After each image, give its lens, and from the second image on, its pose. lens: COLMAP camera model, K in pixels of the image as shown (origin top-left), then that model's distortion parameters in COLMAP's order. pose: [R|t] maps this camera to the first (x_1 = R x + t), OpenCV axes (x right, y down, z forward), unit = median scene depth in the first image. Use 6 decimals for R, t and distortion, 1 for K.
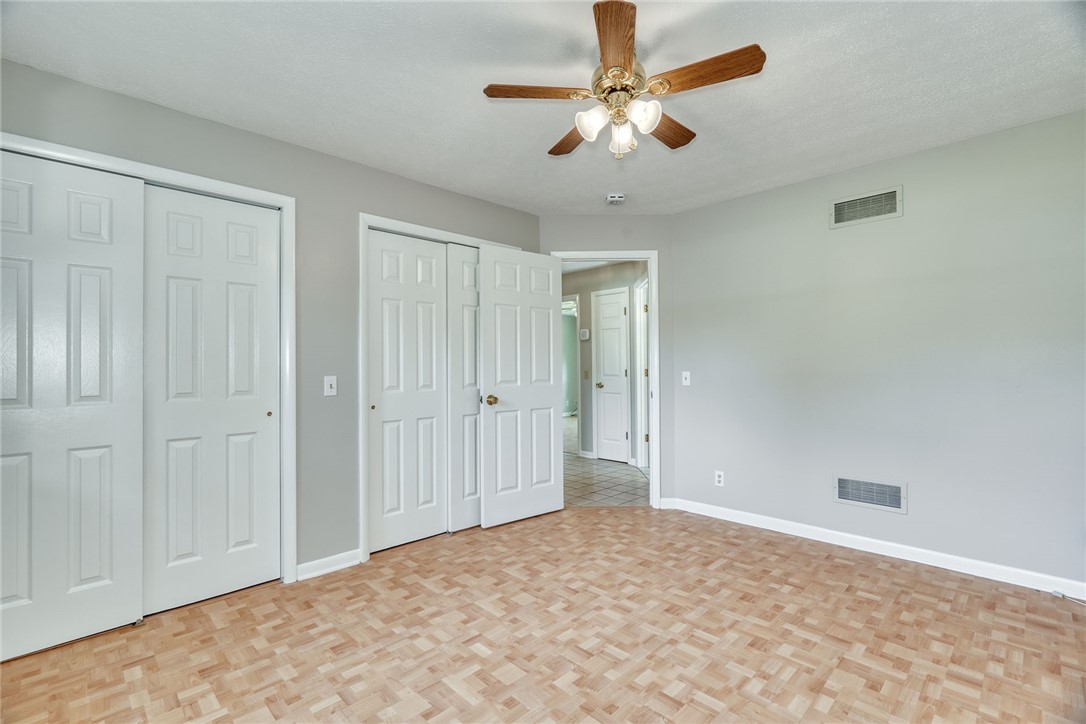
lens RADIAL K [[490.3, 0, 543.0], [0, 490.3, 362.0], [0, 0, 1]] dist [-0.000739, 0.000636]
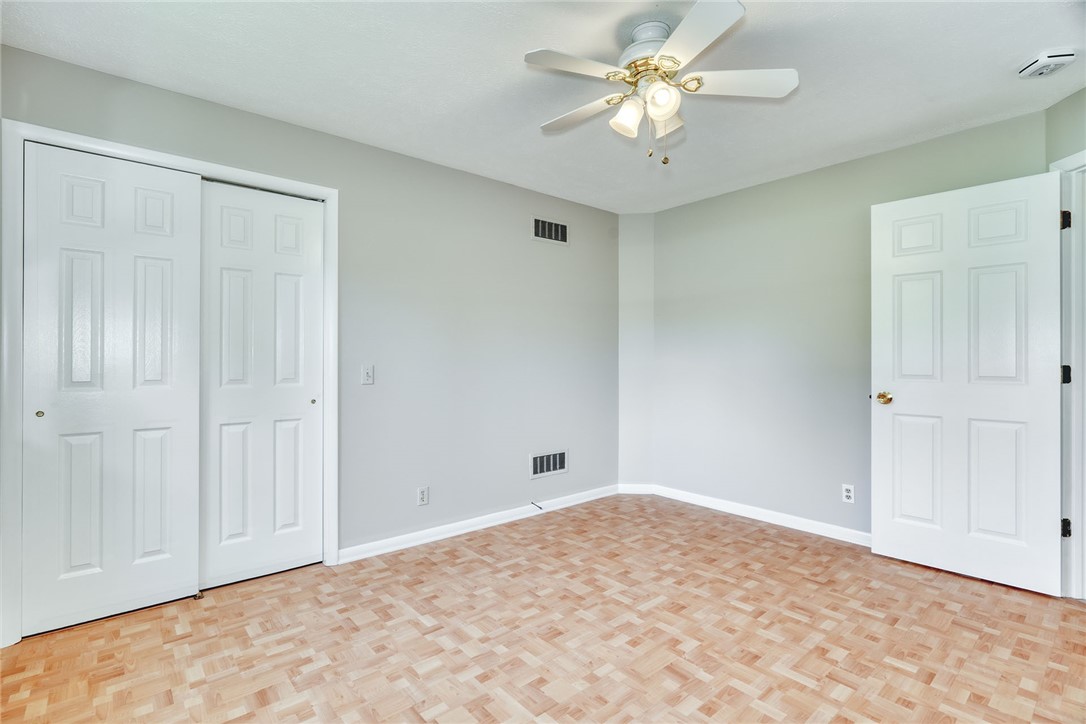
lens RADIAL K [[496.5, 0, 542.0], [0, 496.5, 357.3], [0, 0, 1]] dist [-0.002786, -0.000567]
pose [[0.995664, 0.014636, -0.091867, 0.092574], [-0.014091, 0.999879, 0.006575, 0.000015], [0.091952, -0.005252, 0.995750, 0.090409]]
